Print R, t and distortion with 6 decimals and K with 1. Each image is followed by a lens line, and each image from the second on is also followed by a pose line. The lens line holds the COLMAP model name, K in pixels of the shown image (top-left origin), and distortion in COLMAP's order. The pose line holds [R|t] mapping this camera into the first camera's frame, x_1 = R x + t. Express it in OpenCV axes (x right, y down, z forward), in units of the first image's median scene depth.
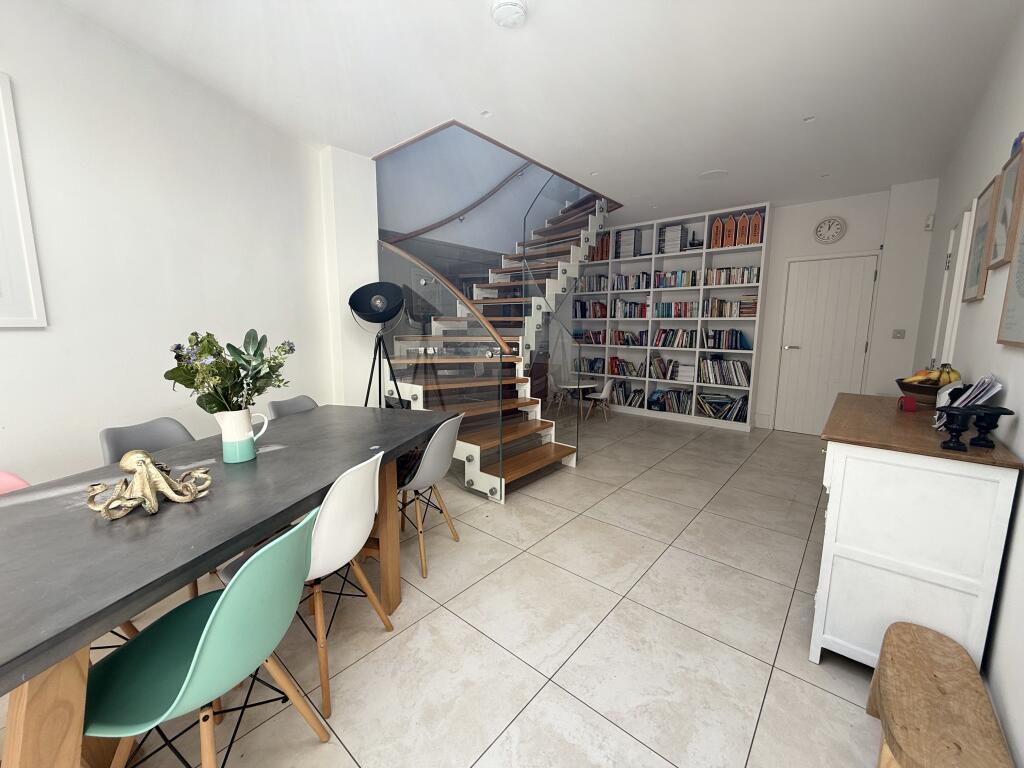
lens RADIAL K [[407.8, 0, 512.9], [0, 407.8, 382.6], [0, 0, 1]] dist [0.001237, 0.000414]
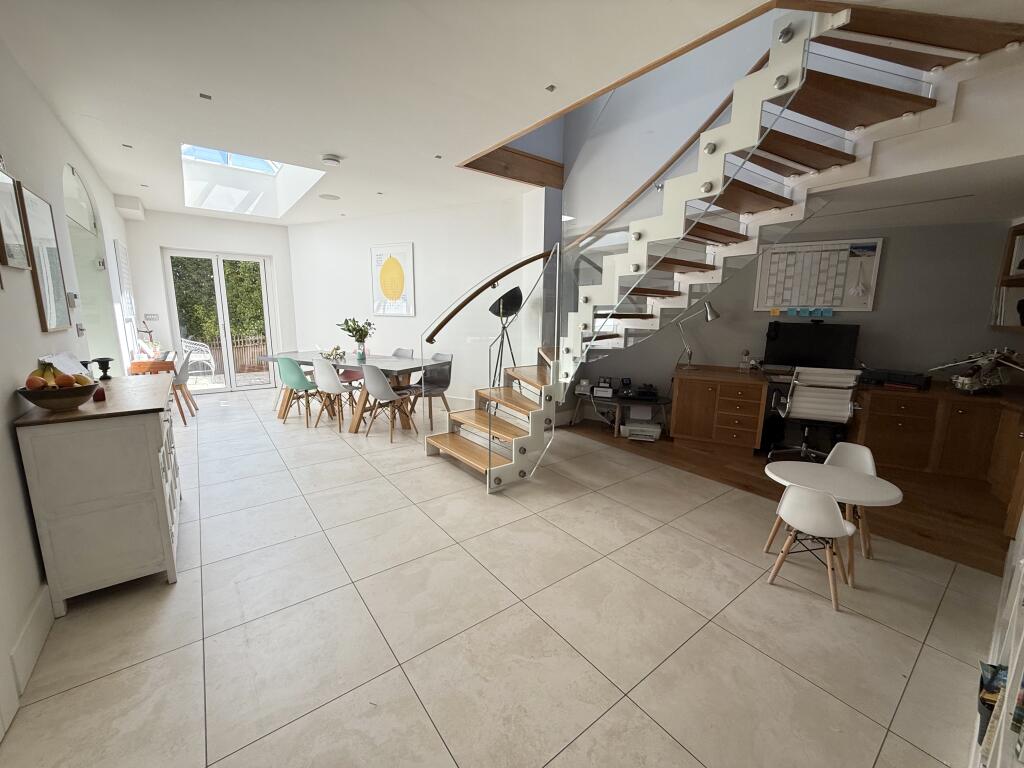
lens RADIAL K [[407.8, 0, 513.9], [0, 407.8, 383.6], [0, 0, 1]] dist [0.001237, 0.000414]
pose [[-0.208234, 0.163128, -0.964379, 0.937721], [-0.152061, 0.968605, 0.196677, -0.188525], [0.966186, 0.187600, -0.176891, 1.189671]]
